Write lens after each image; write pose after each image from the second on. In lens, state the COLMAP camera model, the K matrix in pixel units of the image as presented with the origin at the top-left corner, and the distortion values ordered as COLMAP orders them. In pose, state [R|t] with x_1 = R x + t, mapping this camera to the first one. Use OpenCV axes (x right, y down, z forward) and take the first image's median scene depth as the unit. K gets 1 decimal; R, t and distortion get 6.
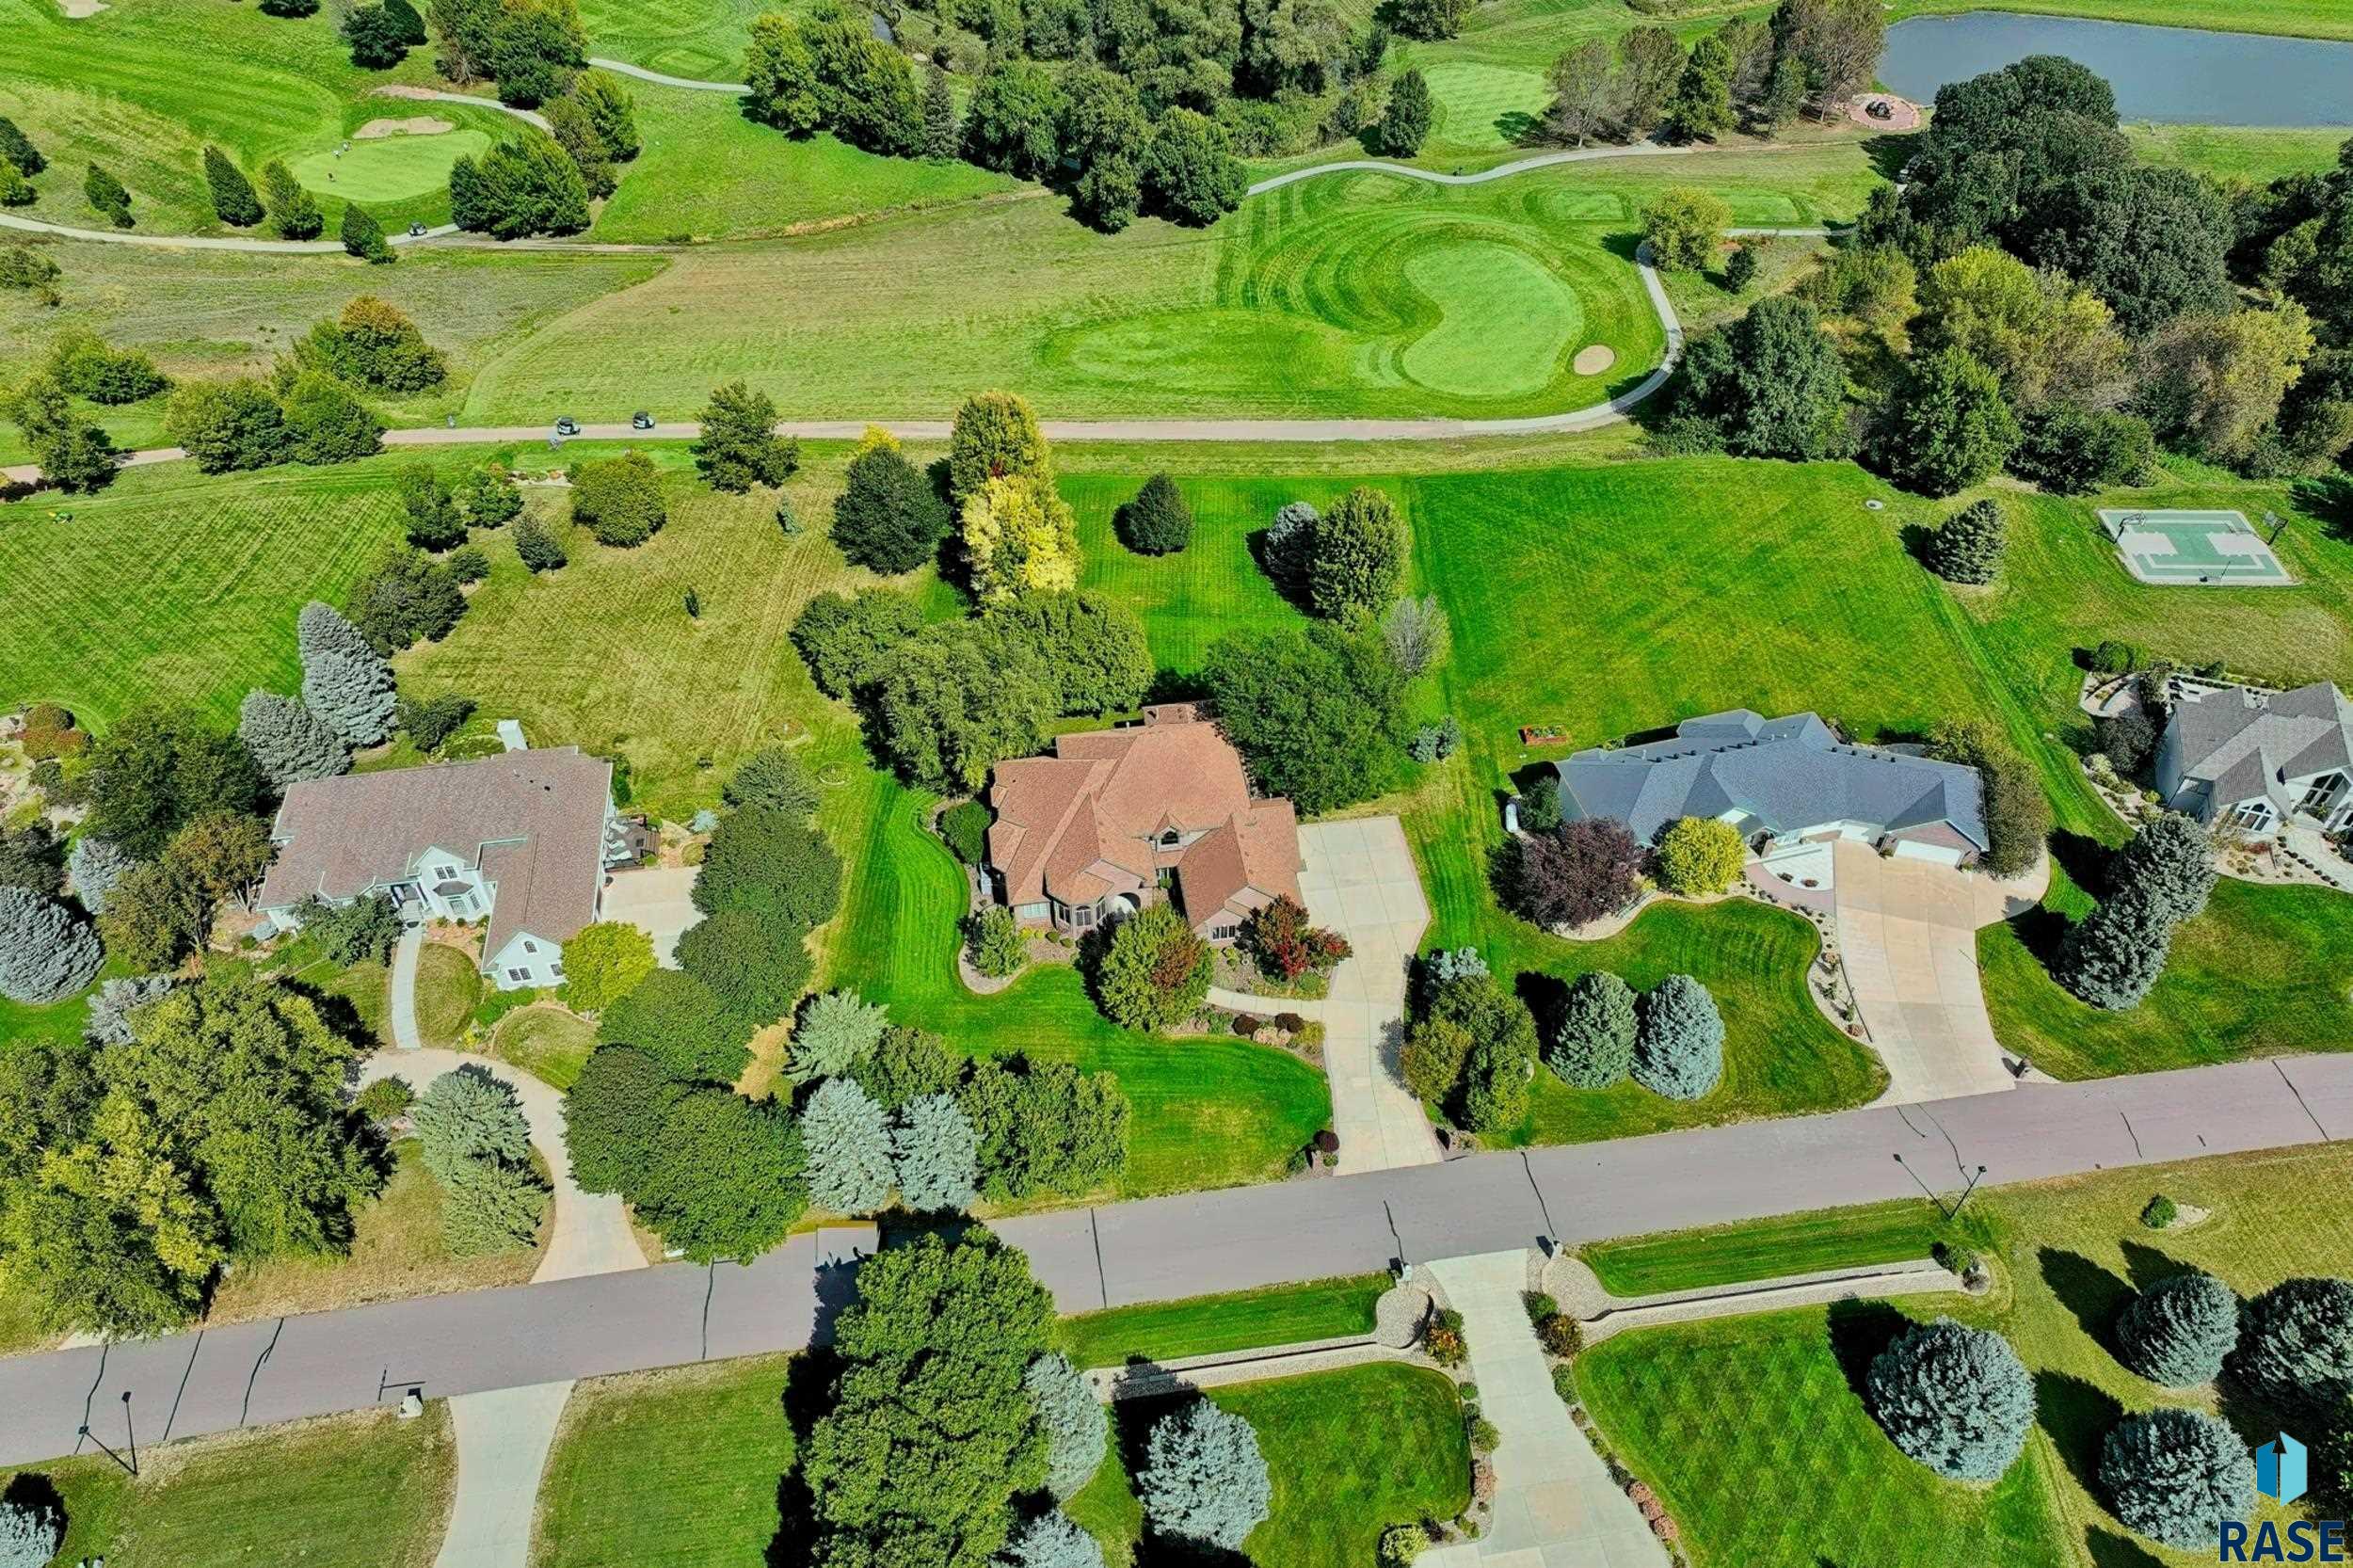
lens RADIAL K [[1339.5, 0, 1176.5], [0, 1339.5, 784.0], [0, 0, 1]] dist [0.001841, -0.000021]
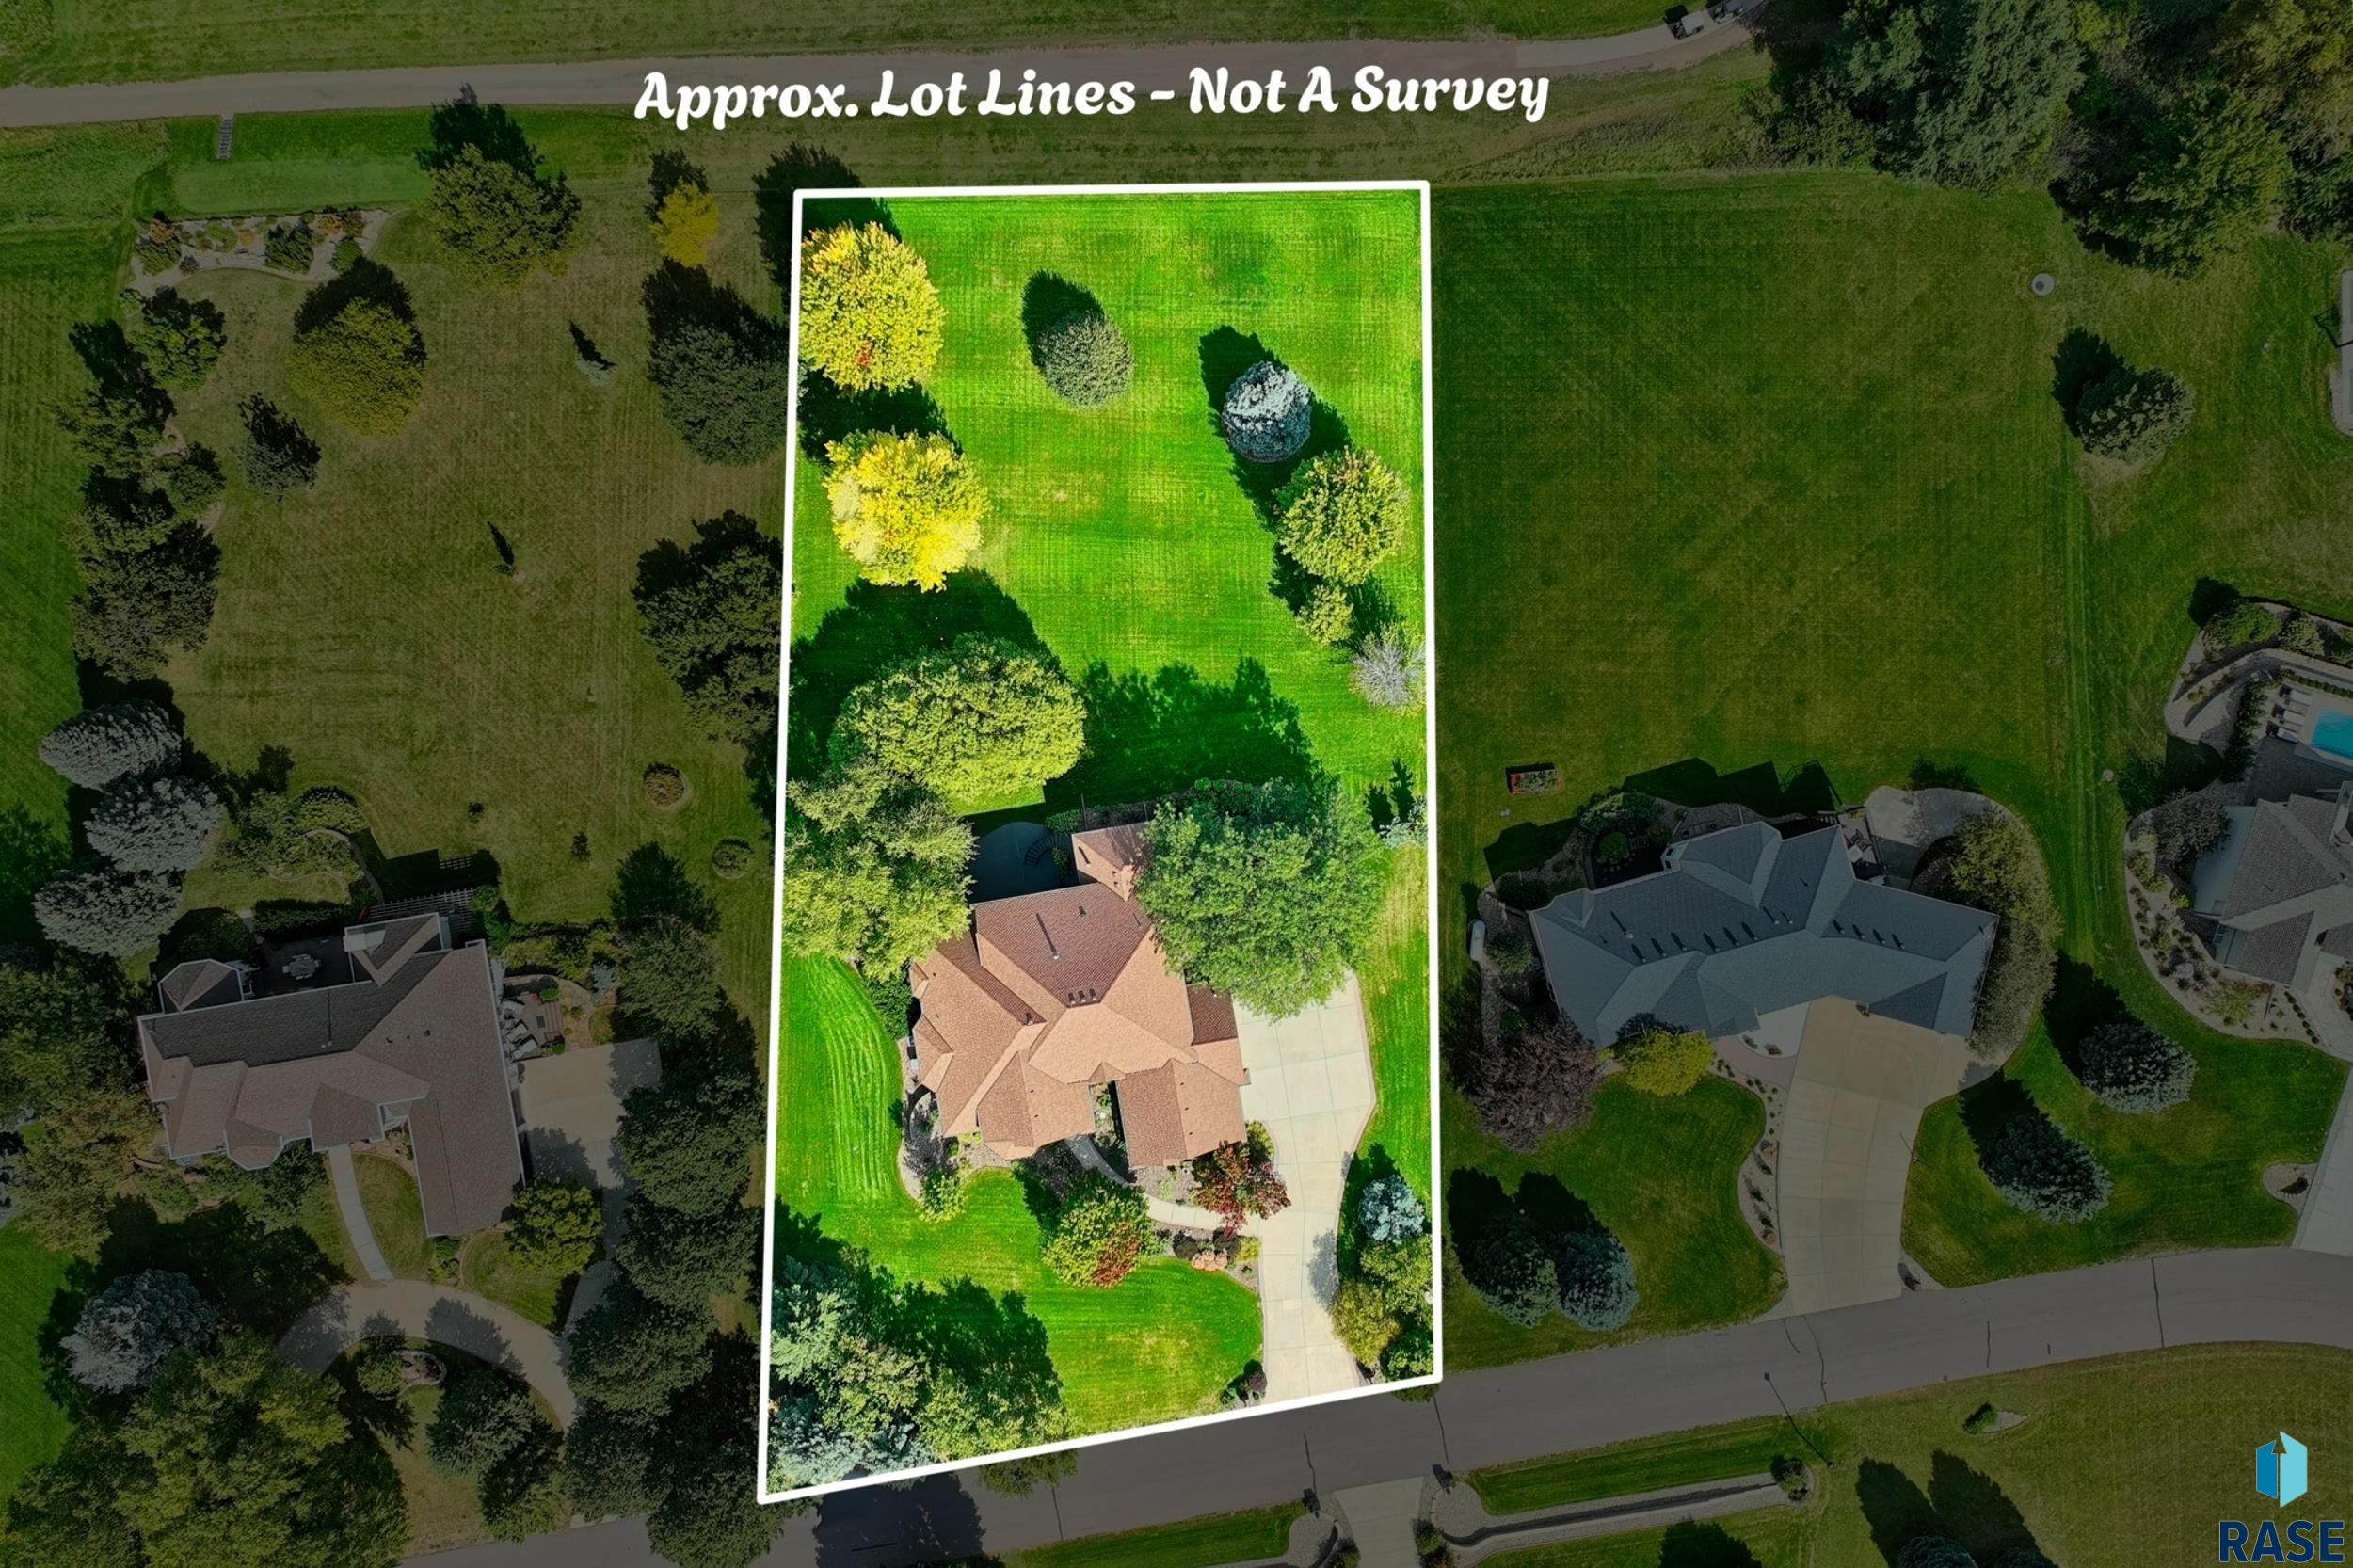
lens RADIAL K [[1339.5, 0, 1176.5], [0, 1339.5, 784.0], [0, 0, 1]] dist [0.001841, -0.000021]
pose [[0.999798, -0.018435, 0.007965, 0.043413], [0.009591, 0.786787, 0.617151, -0.733347], [-0.017643, -0.616950, 0.786805, 0.400879]]
